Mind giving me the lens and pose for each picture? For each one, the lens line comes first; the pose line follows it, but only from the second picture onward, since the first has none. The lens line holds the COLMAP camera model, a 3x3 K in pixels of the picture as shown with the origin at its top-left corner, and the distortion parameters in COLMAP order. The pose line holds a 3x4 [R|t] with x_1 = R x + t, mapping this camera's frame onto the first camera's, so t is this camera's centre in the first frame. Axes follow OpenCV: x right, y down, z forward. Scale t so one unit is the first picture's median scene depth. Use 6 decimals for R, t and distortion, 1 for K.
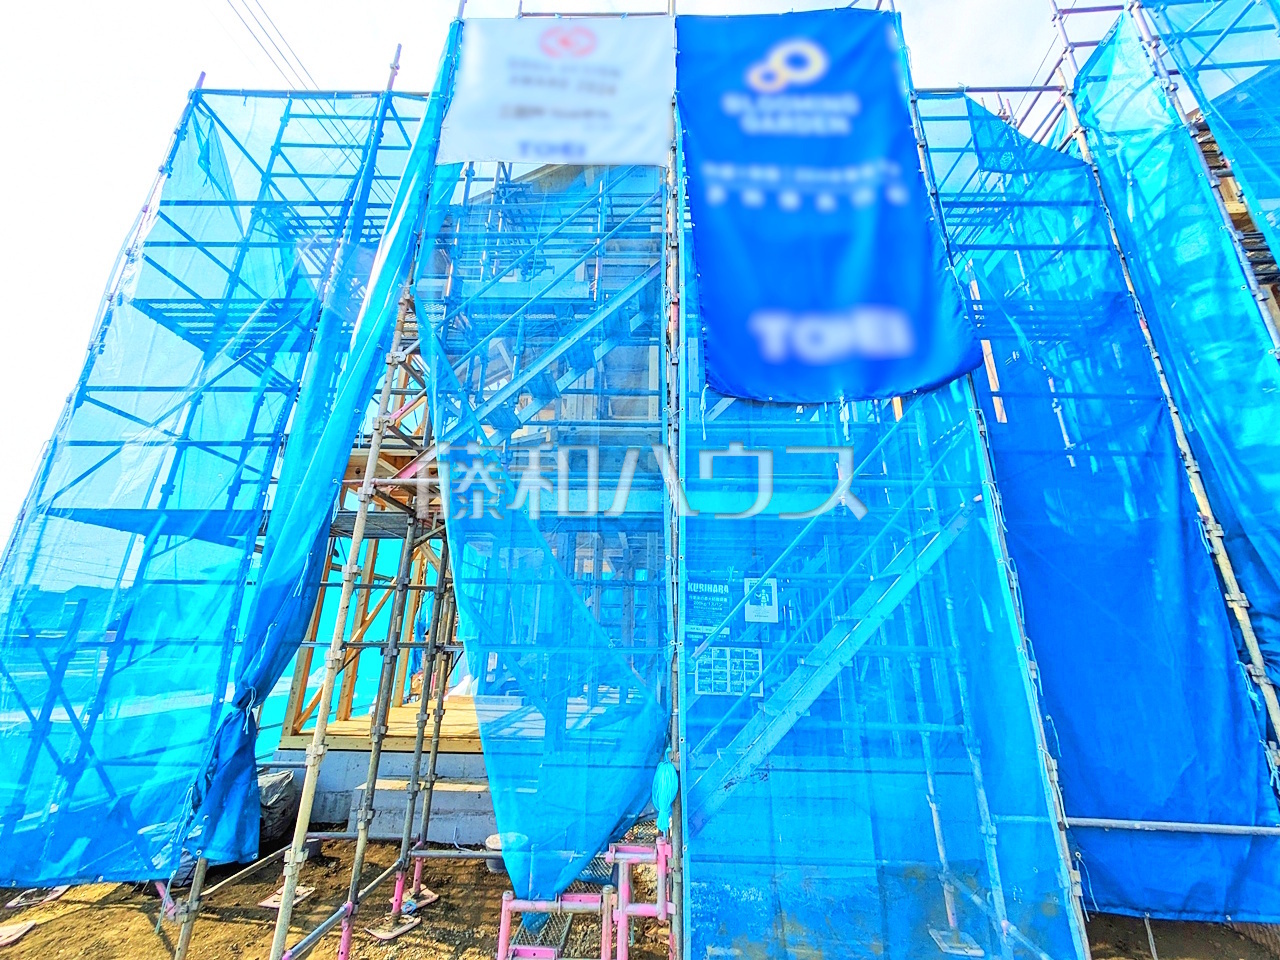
lens RADIAL K [[505.9, 0, 636.7], [0, 505.9, 476.7], [0, 0, 1]] dist [0.001751, 0.001364]
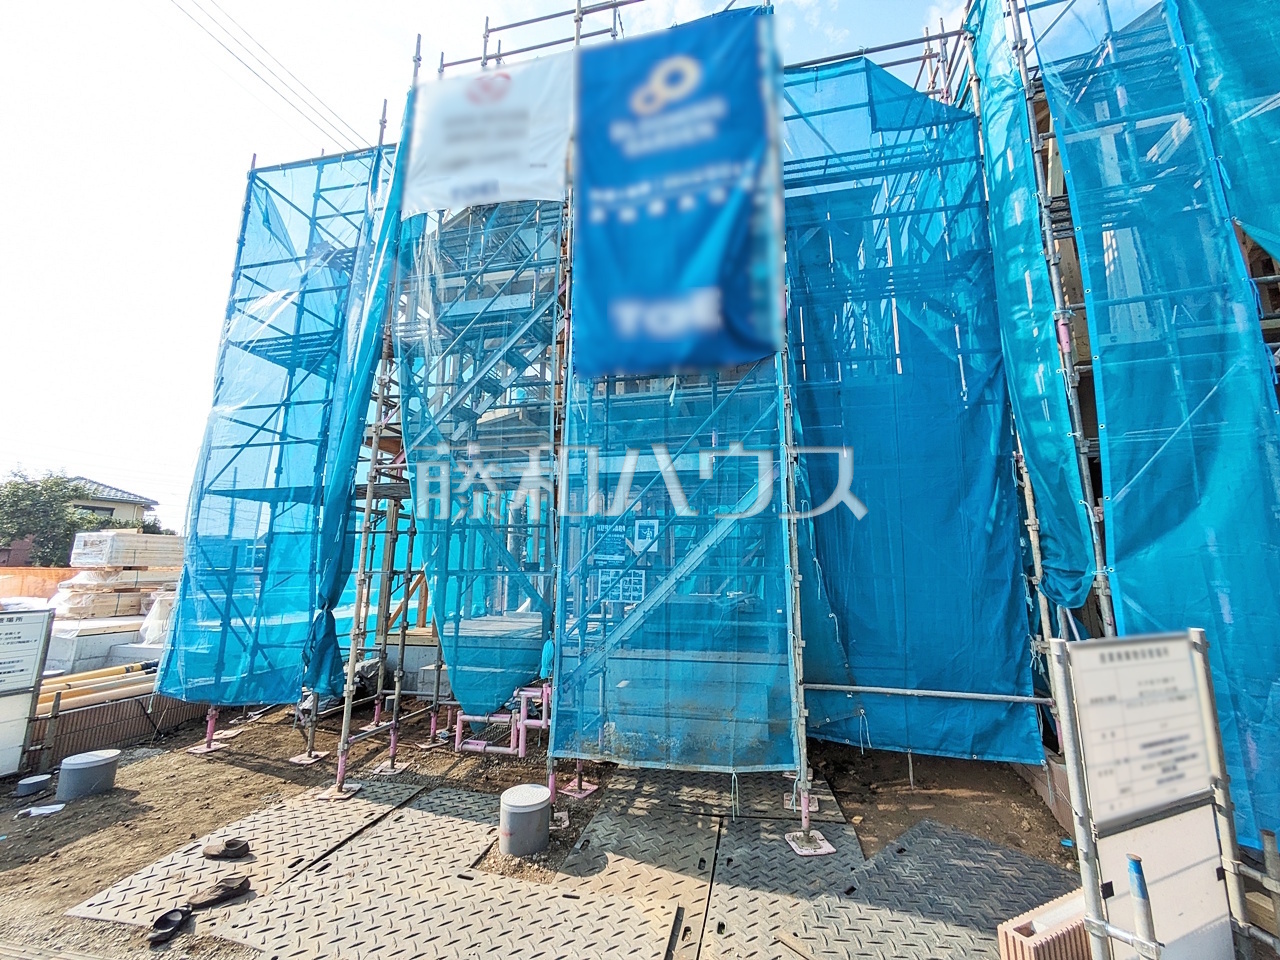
lens RADIAL K [[505.9, 0, 639.3], [0, 505.9, 474.4], [0, 0, 1]] dist [0.001751, 0.001364]
pose [[0.980481, -0.050546, -0.190004, 0.438327], [0.073998, 0.990201, 0.118433, -0.072537], [0.182155, -0.130182, 0.974614, -0.273656]]
